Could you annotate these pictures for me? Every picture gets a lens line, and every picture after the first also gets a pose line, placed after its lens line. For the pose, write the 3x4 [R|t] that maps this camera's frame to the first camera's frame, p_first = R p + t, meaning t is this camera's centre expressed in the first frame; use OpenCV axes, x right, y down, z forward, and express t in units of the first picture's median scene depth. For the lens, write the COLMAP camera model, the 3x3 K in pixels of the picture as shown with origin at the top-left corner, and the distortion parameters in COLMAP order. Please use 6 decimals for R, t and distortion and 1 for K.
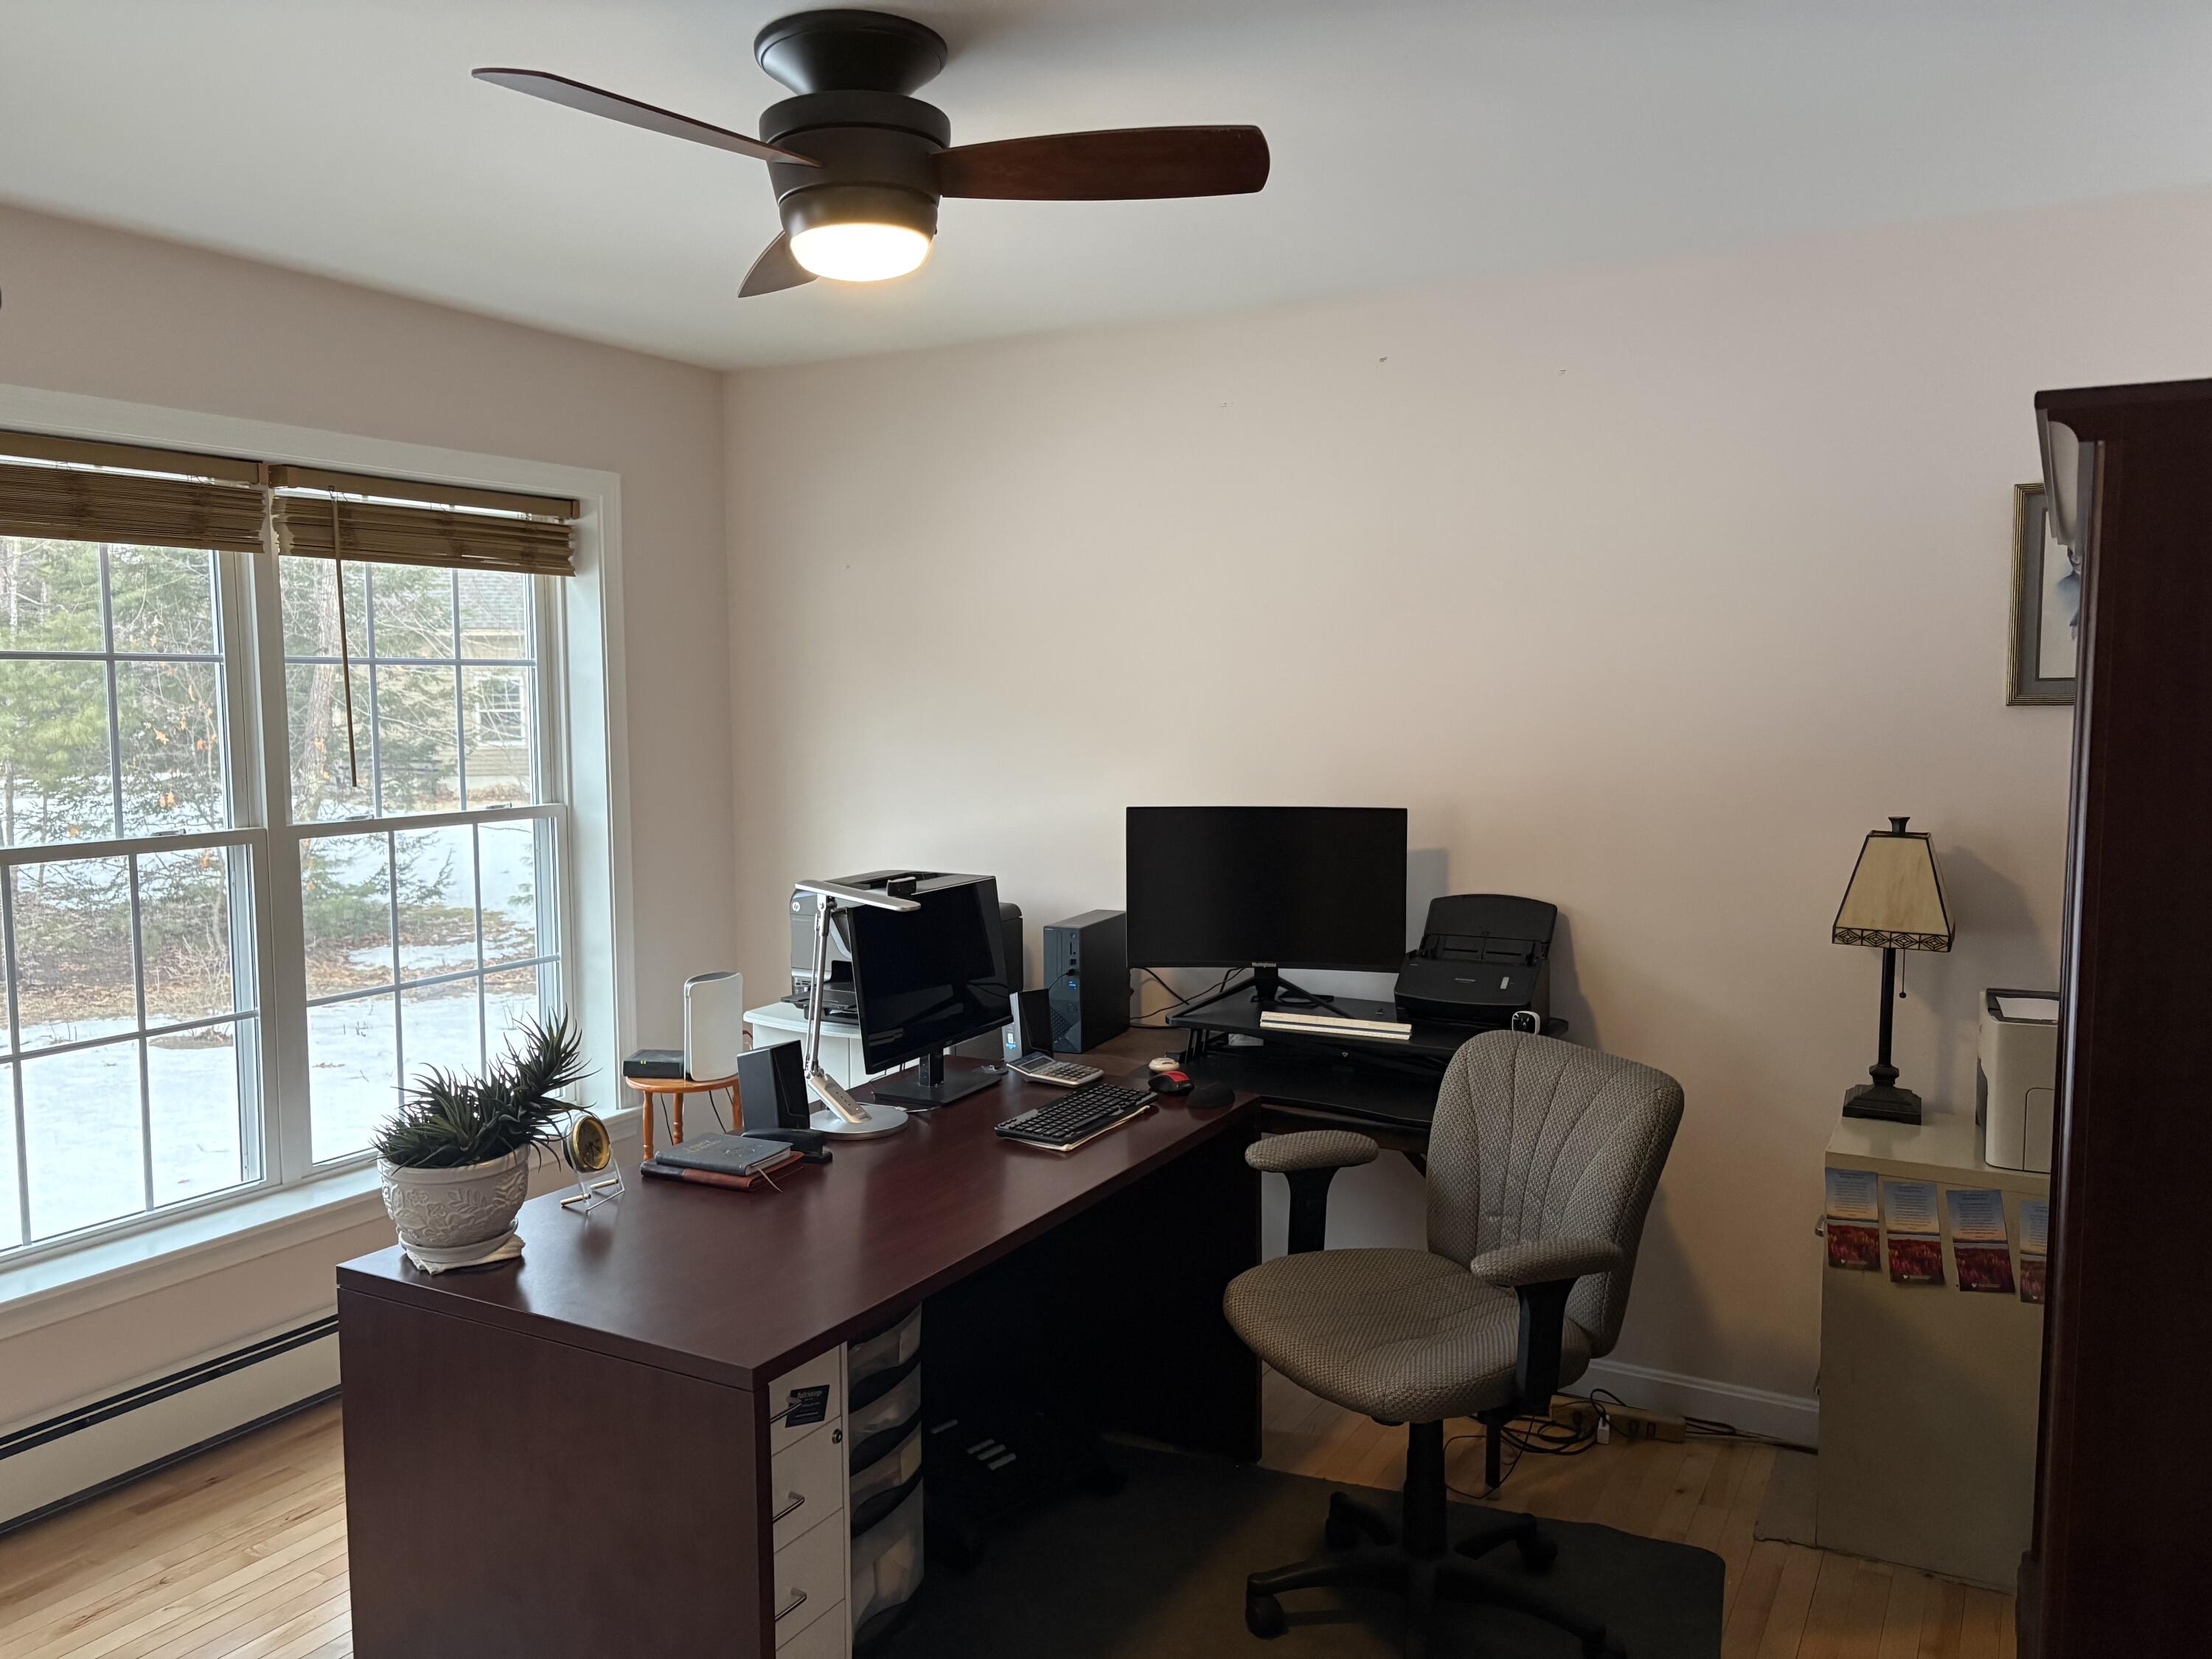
lens RADIAL K [[1618.7, 0, 1106.0], [0, 1618.7, 829.5], [0, 0, 1]] dist [0.001461, -0.003014]
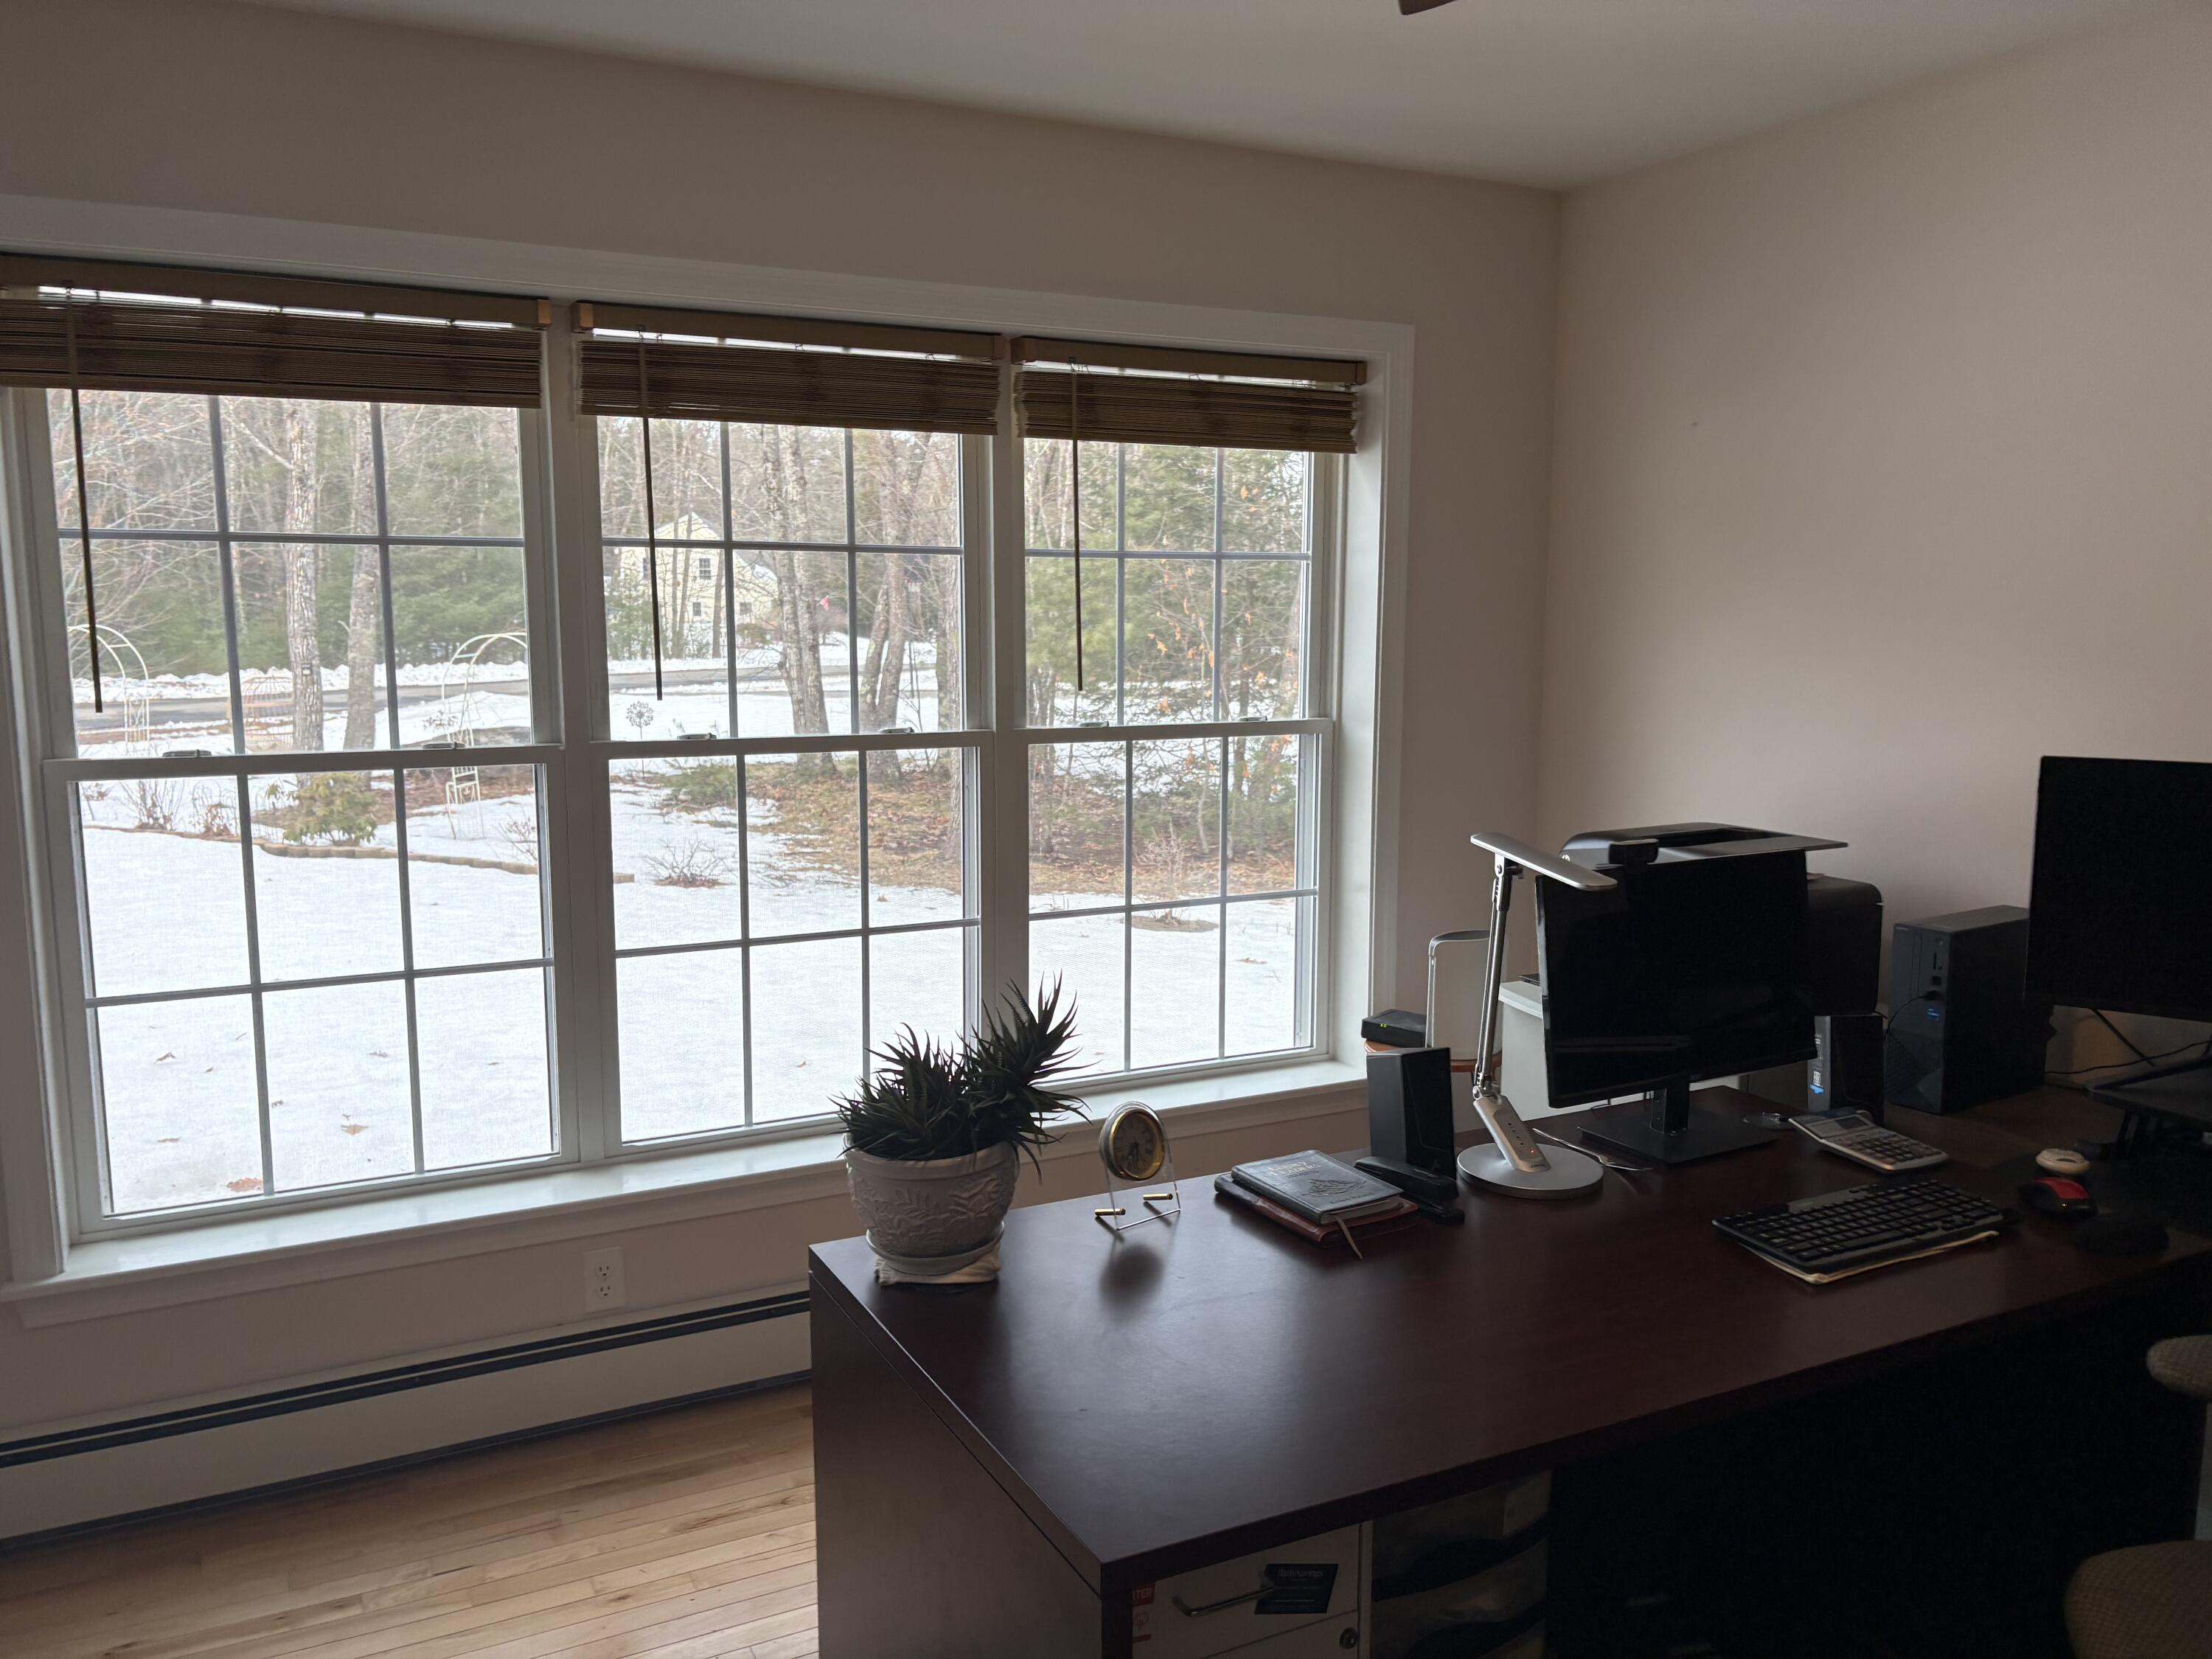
lens RADIAL K [[1618.7, 0, 1106.0], [0, 1618.7, 829.5], [0, 0, 1]] dist [0.001461, -0.003014]
pose [[0.820326, 0.081125, -0.566113, 0.077739], [-0.053516, 0.996433, 0.065244, -0.007451], [0.569387, -0.023225, 0.821741, 0.258706]]
